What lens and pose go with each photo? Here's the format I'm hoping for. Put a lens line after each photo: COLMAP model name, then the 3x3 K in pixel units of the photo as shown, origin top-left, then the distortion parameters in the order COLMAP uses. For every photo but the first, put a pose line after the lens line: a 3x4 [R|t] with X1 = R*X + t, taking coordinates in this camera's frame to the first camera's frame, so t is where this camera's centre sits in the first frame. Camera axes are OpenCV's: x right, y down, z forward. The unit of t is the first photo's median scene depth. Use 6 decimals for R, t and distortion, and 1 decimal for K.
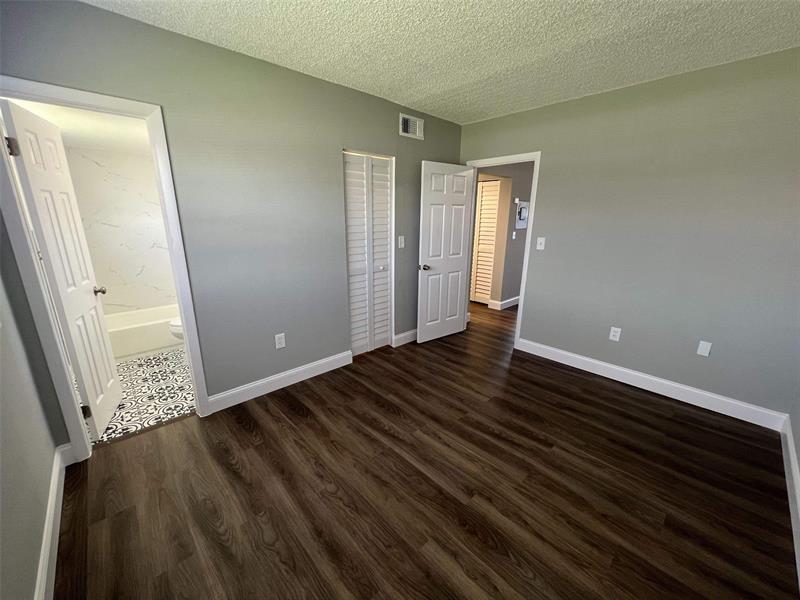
lens RADIAL K [[320.6, 0, 400.0], [0, 320.6, 300.0], [0, 0, 1]] dist [-0.000855, -0.000007]
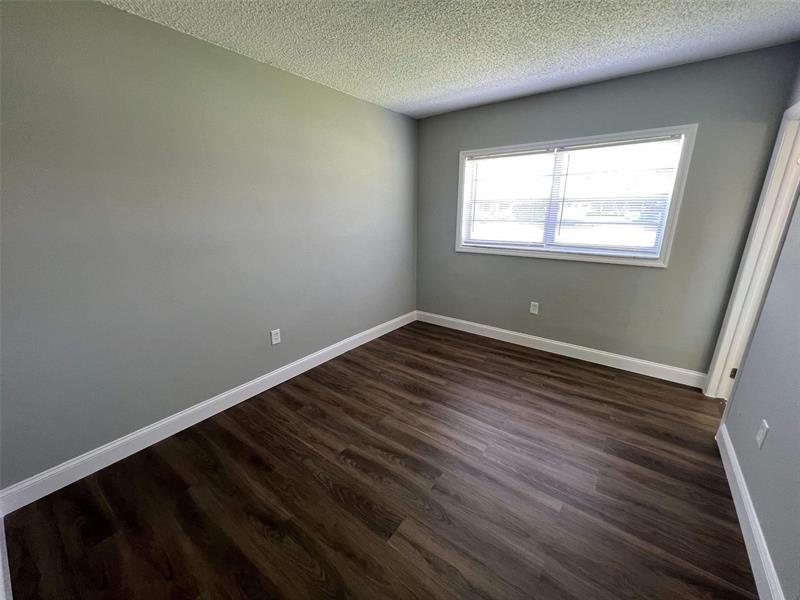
lens RADIAL K [[320.6, 0, 400.0], [0, 320.6, 300.0], [0, 0, 1]] dist [-0.000855, -0.000007]
pose [[-0.985307, 0.042936, -0.165306, 0.342971], [-0.047786, 0.859922, 0.508183, -0.332821], [0.163970, 0.508616, -0.845236, 1.236483]]
